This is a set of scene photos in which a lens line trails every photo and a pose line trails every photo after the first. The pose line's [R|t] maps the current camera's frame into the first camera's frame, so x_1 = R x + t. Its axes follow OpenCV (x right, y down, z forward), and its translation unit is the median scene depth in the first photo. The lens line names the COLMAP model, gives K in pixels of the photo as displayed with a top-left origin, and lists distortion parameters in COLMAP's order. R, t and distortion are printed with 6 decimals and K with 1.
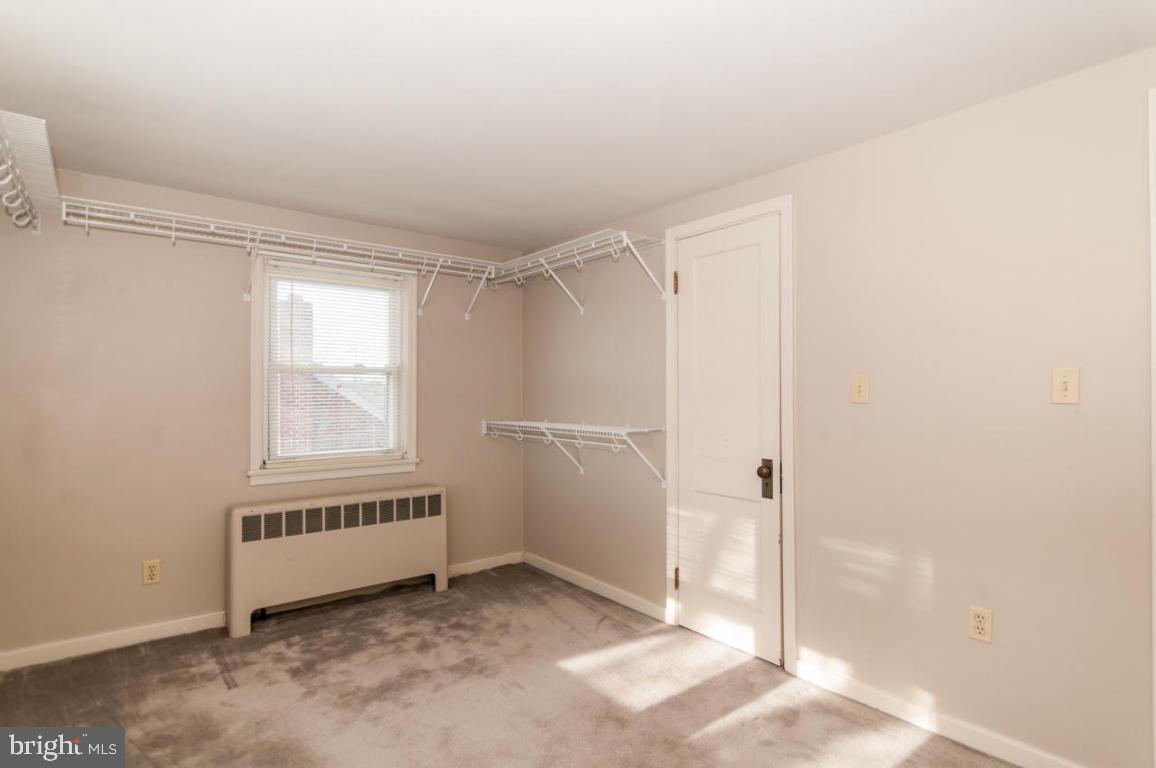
lens RADIAL K [[580.0, 0, 576.1], [0, 580.0, 387.5], [0, 0, 1]] dist [0.001518, 0.000247]
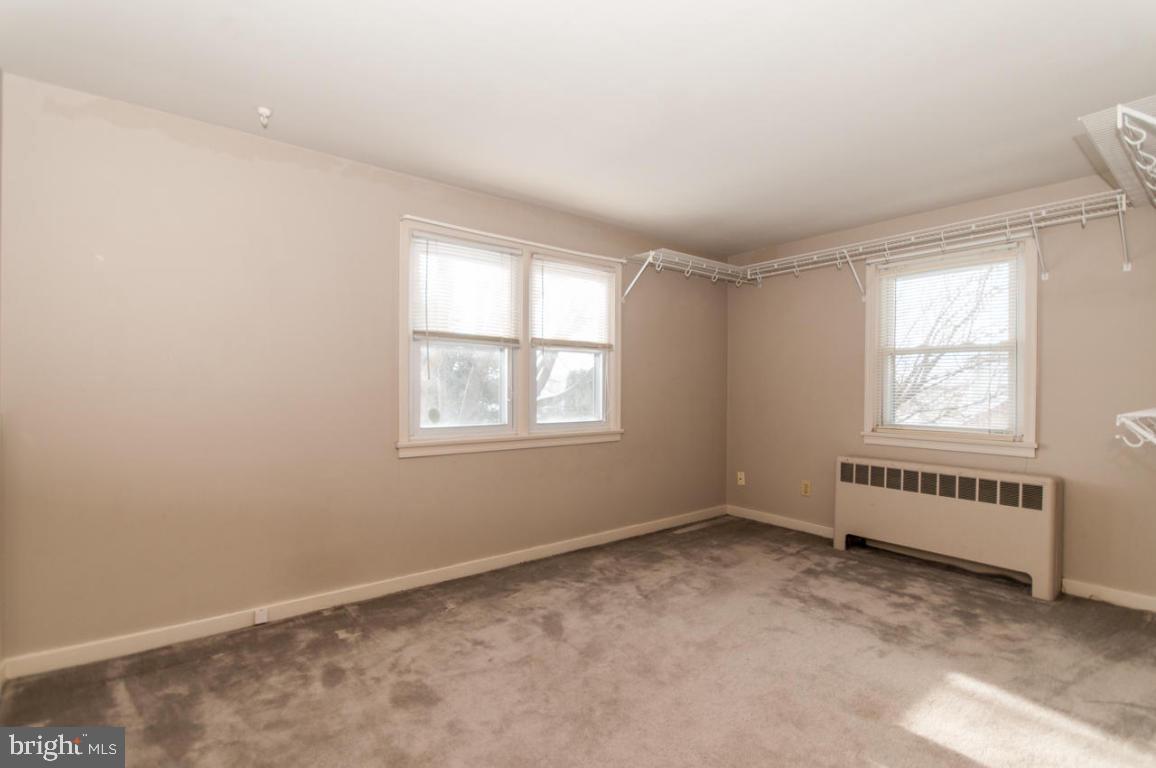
lens RADIAL K [[531.7, 0, 578.0], [0, 531.7, 384.0], [0, 0, 1]] dist [-0.000039, -0.000463]
pose [[0.003107, 0.003622, -0.999989, 0.667314], [0.011012, 0.999933, 0.003656, 0.026743], [0.999935, -0.011024, 0.003066, 0.379530]]
